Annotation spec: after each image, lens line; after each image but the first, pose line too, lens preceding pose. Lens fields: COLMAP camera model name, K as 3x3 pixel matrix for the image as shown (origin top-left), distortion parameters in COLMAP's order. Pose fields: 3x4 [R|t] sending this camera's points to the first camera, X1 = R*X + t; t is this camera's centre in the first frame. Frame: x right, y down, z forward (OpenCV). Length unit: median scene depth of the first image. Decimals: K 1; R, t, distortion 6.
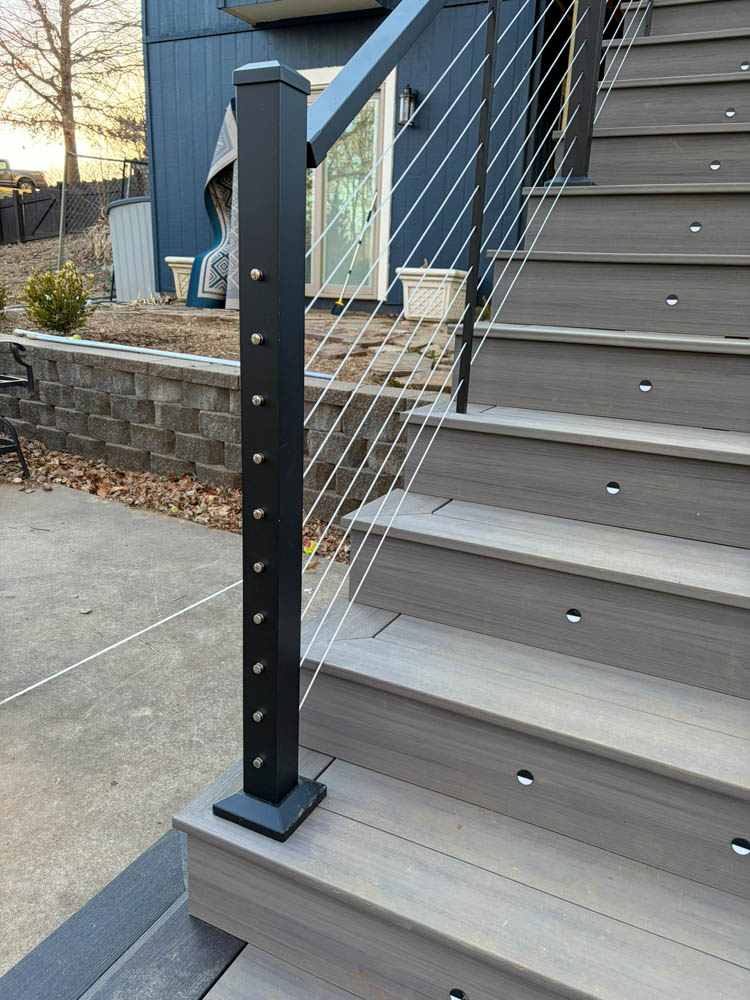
lens RADIAL K [[750.9, 0, 369.5], [0, 750.9, 506.6], [0, 0, 1]] dist [0.050405, -0.040370]
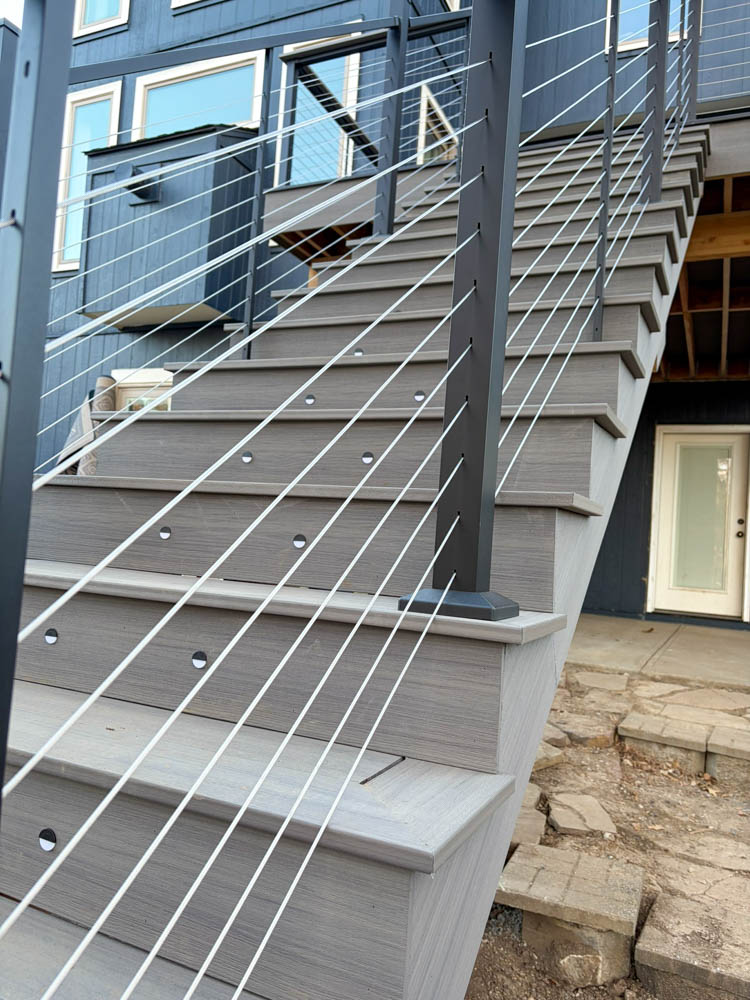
lens RADIAL K [[750.9, 0, 372.9], [0, 750.9, 503.6], [0, 0, 1]] dist [0.050405, -0.040370]
pose [[0.999206, 0.034762, 0.019465, 0.308928], [-0.026191, 0.941298, -0.336559, -0.119141], [-0.030022, 0.335782, 0.941461, 0.168771]]
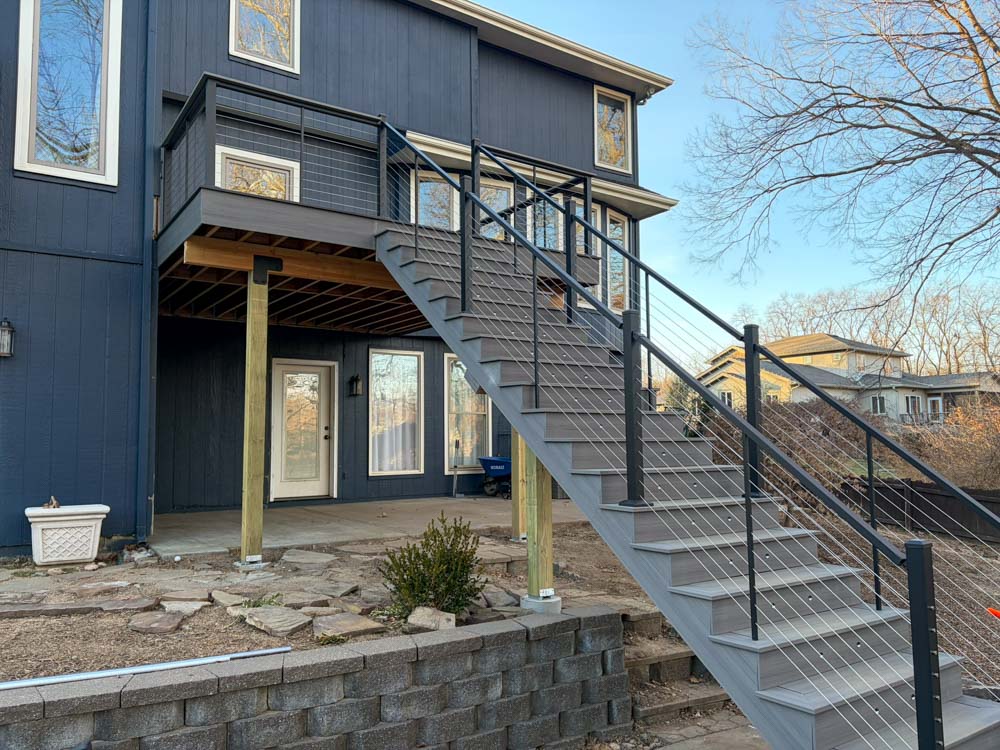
lens RADIAL K [[750.9, 0, 505.9], [0, 750.9, 379.4], [0, 0, 1]] dist [0.050405, -0.040370]
pose [[0.478380, 0.031802, 0.877577, -0.739700], [0.280396, 0.941500, -0.186966, -0.218395], [-0.832185, 0.335510, 0.441477, 0.166458]]
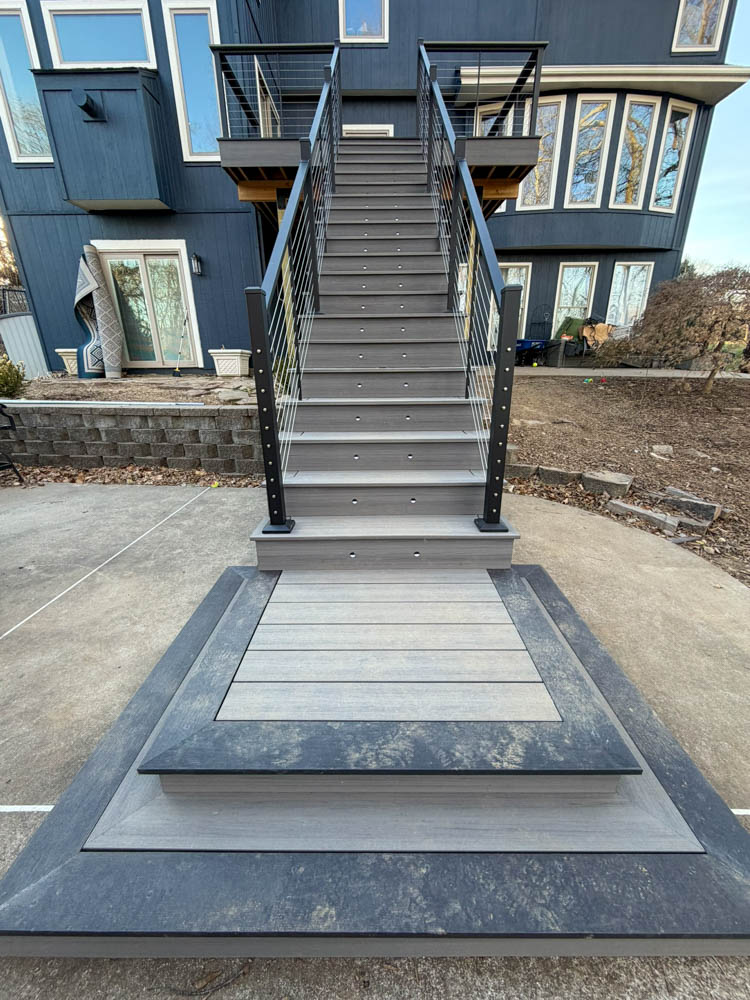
lens RADIAL K [[397.0, 0, 376.4], [0, 397.0, 497.4], [0, 0, 1]] dist [0.000287, -0.000382]
pose [[0.891055, -0.194982, 0.409881, -0.110789], [0.171602, 0.980721, 0.093481, 0.051086], [-0.420206, -0.012961, 0.907336, -0.164595]]
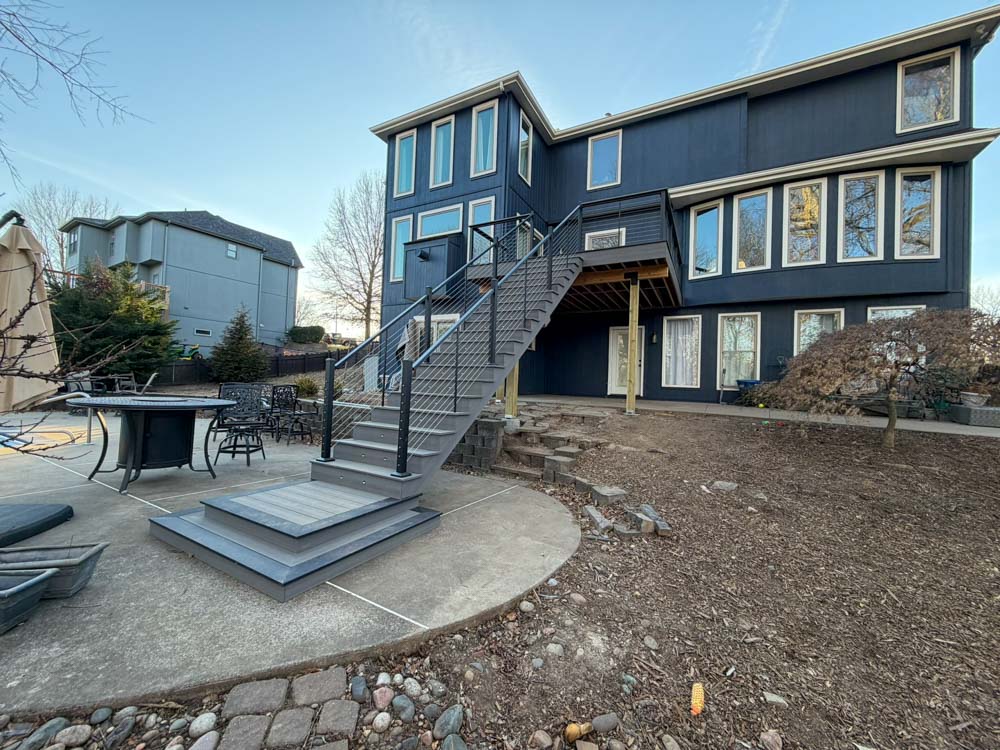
lens RADIAL K [[397.0, 0, 496.5], [0, 397.0, 374.0], [0, 0, 1]] dist [0.000287, -0.000382]
pose [[0.999034, -0.001799, -0.043904, 0.393056], [-0.011933, 0.950505, -0.310480, 0.194558], [0.042289, 0.310704, 0.949566, -0.636094]]
